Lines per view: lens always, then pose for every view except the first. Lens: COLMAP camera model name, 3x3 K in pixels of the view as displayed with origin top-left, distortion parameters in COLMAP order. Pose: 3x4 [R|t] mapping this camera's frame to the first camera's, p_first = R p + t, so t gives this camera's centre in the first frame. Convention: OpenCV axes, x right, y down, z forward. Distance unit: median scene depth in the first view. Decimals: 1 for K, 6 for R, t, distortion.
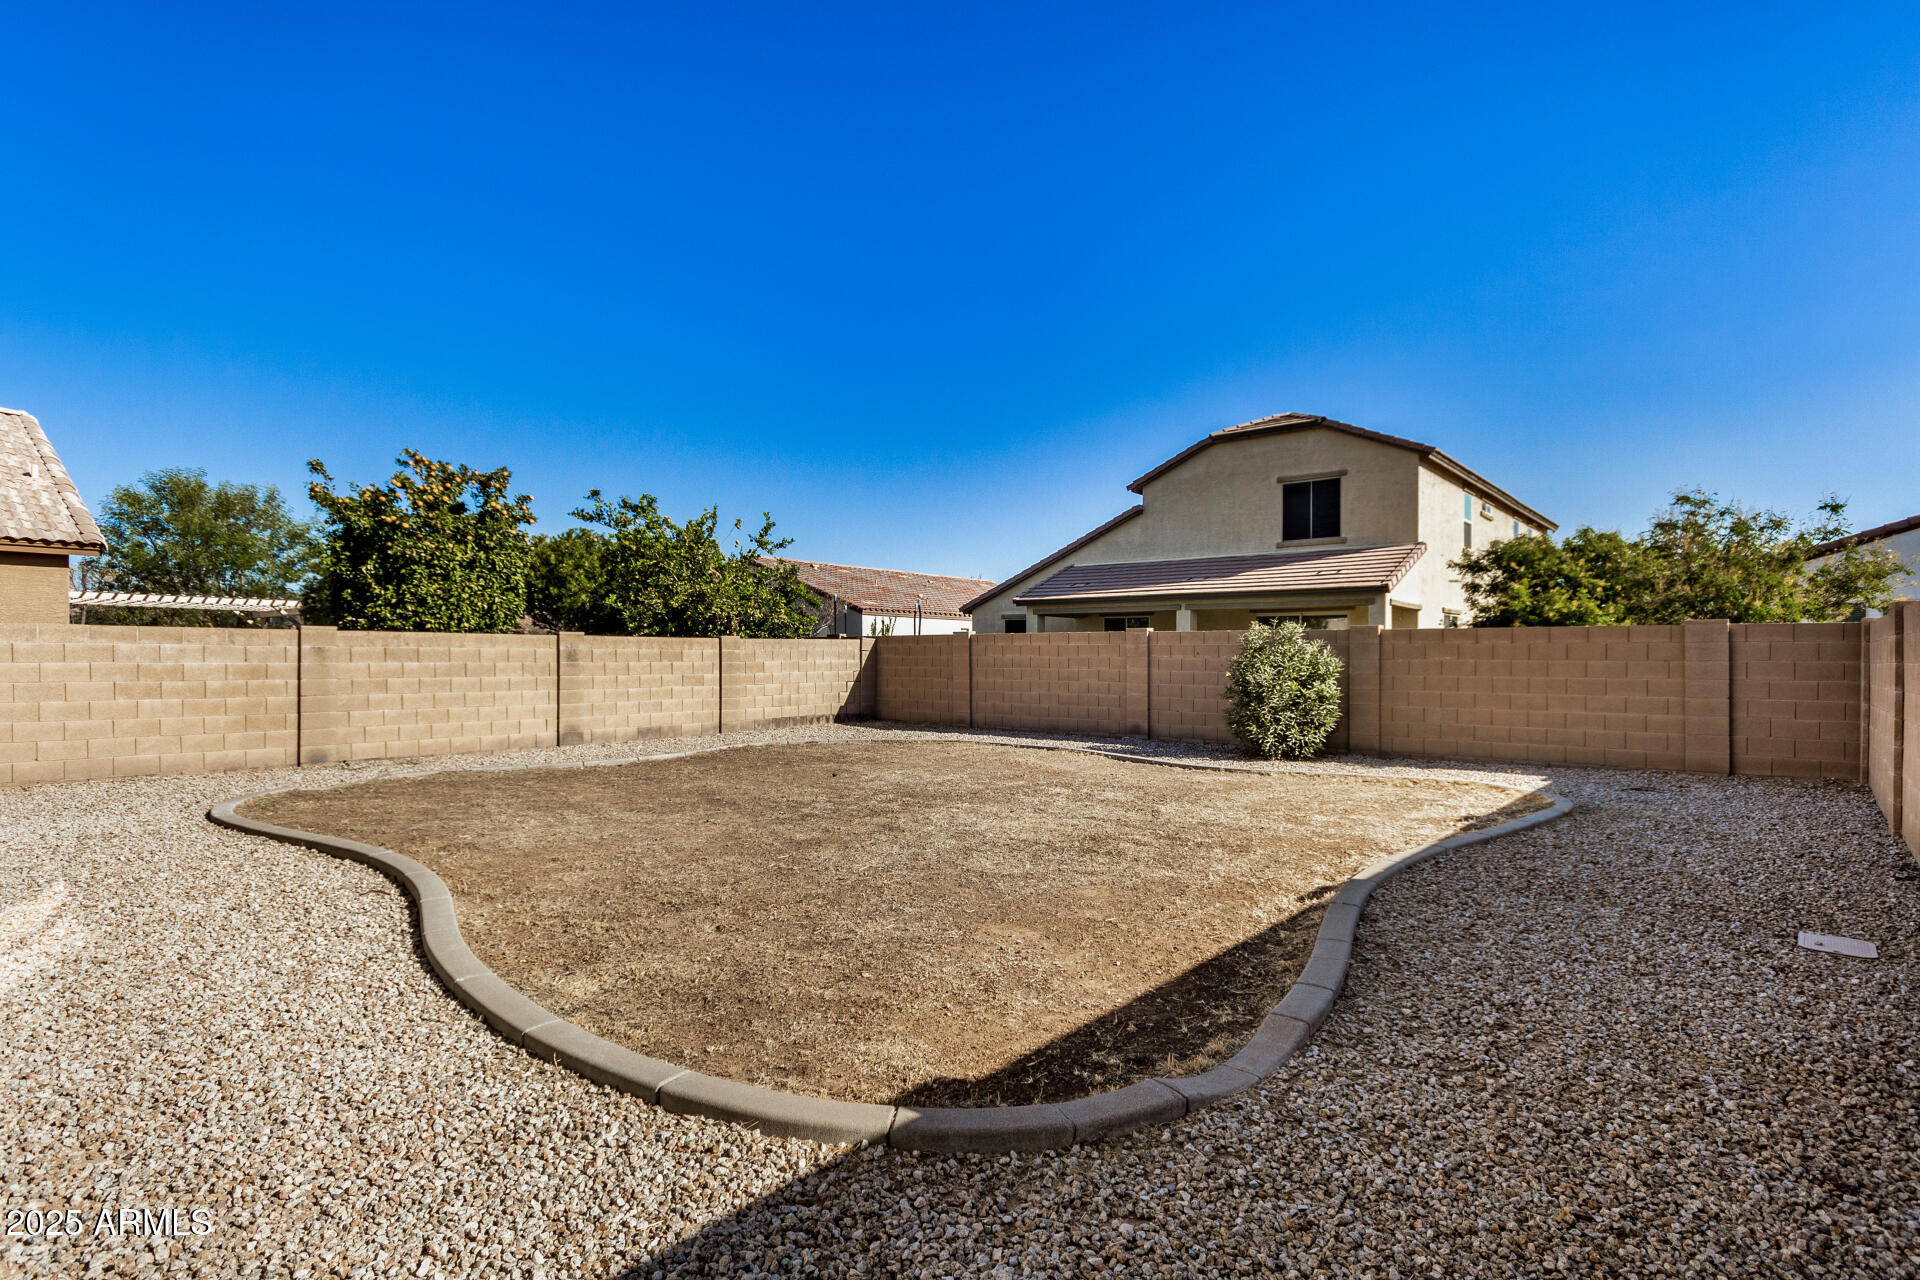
lens RADIAL K [[983.4, 0, 972.8], [0, 983.4, 646.5], [0, 0, 1]] dist [0.005660, 0.000312]
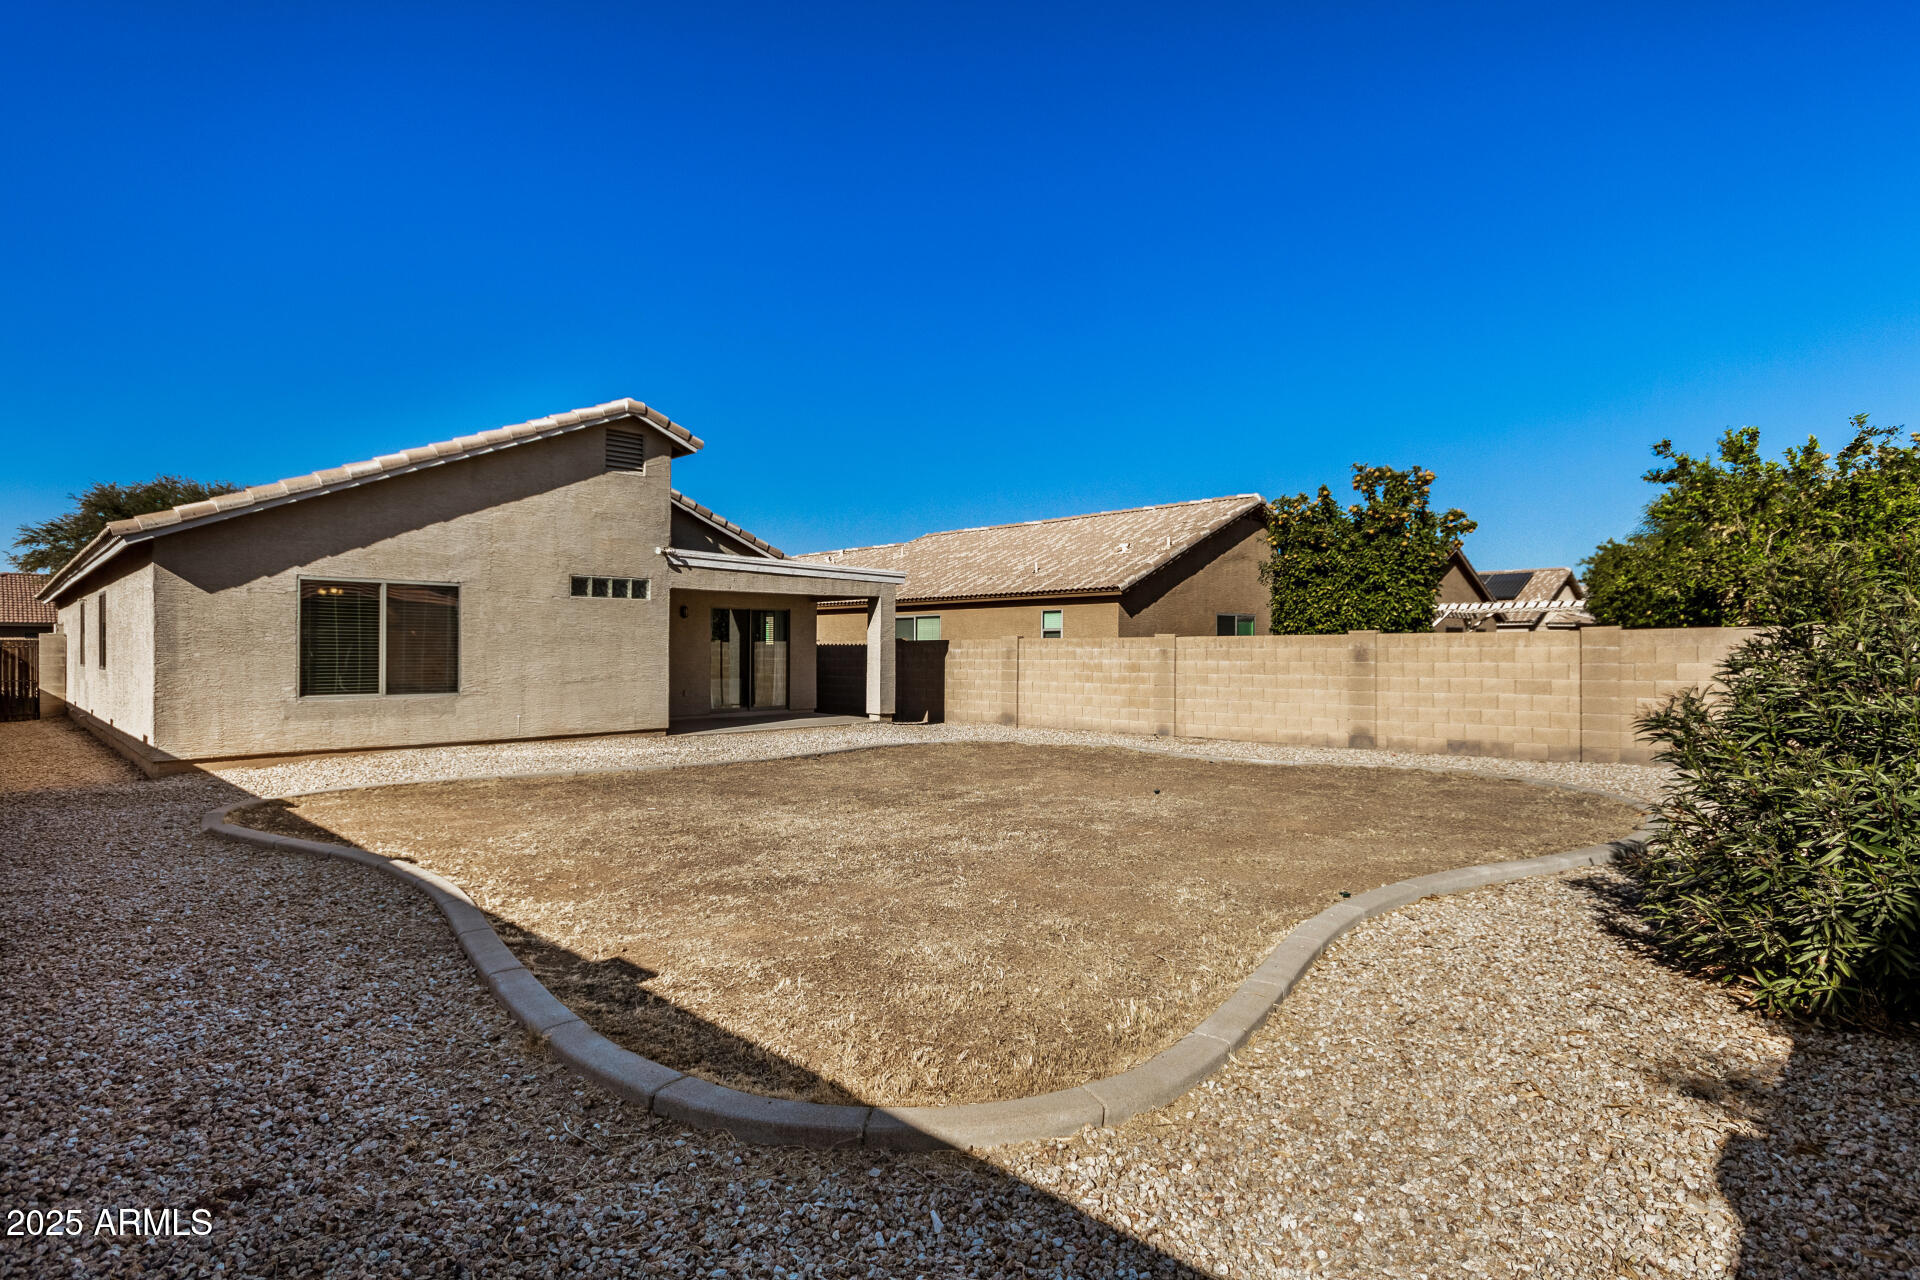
lens RADIAL K [[983.4, 0, 972.2], [0, 983.4, 649.4], [0, 0, 1]] dist [0.005660, 0.000312]
pose [[-0.050676, -0.009032, -0.998674, 0.588811], [0.009496, 0.999910, -0.009525, 0.009323], [0.998670, -0.009966, -0.050586, 0.693701]]
